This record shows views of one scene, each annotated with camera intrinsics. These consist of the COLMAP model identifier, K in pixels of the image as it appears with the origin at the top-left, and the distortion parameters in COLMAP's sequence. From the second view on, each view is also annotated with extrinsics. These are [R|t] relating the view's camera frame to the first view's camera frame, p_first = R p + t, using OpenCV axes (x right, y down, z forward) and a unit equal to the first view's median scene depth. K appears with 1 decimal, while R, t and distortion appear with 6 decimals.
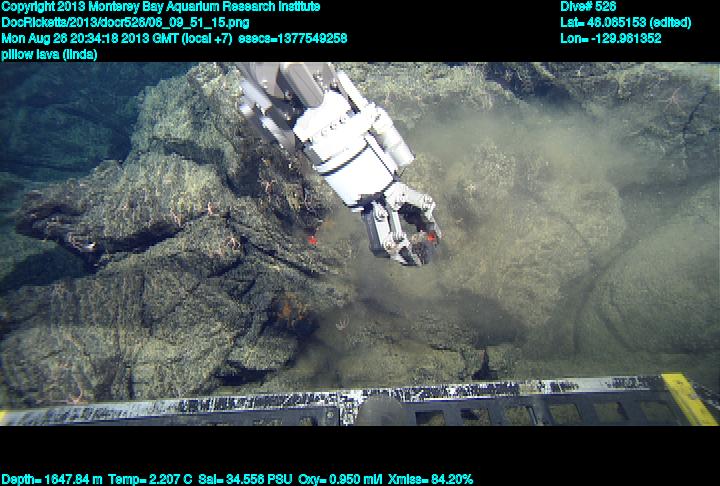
lens RADIAL K [[419.2, 0, 366.7], [0, 419.2, 258.0], [0, 0, 1]] dist [-0.008149, 0.051749]
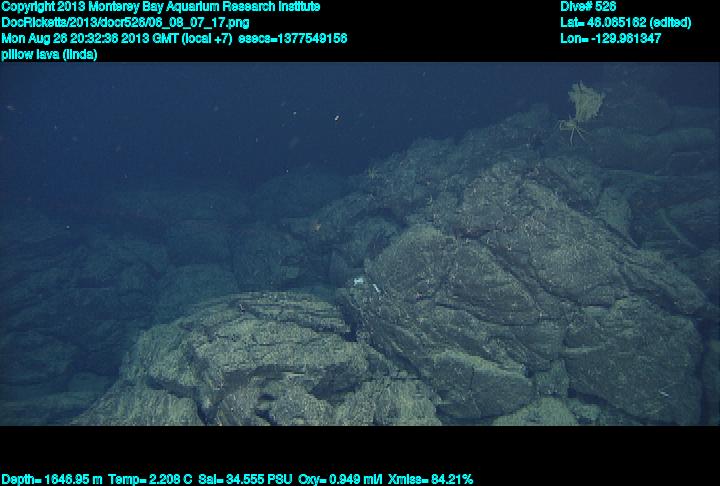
lens RADIAL K [[419.2, 0, 374.7], [0, 419.2, 234.5], [0, 0, 1]] dist [-0.008149, 0.051749]
pose [[0.982827, 0.100534, 0.154739, 0.007475], [-0.009578, 0.865220, -0.501301, 0.029630], [-0.184281, 0.491210, 0.851324, -0.849056]]
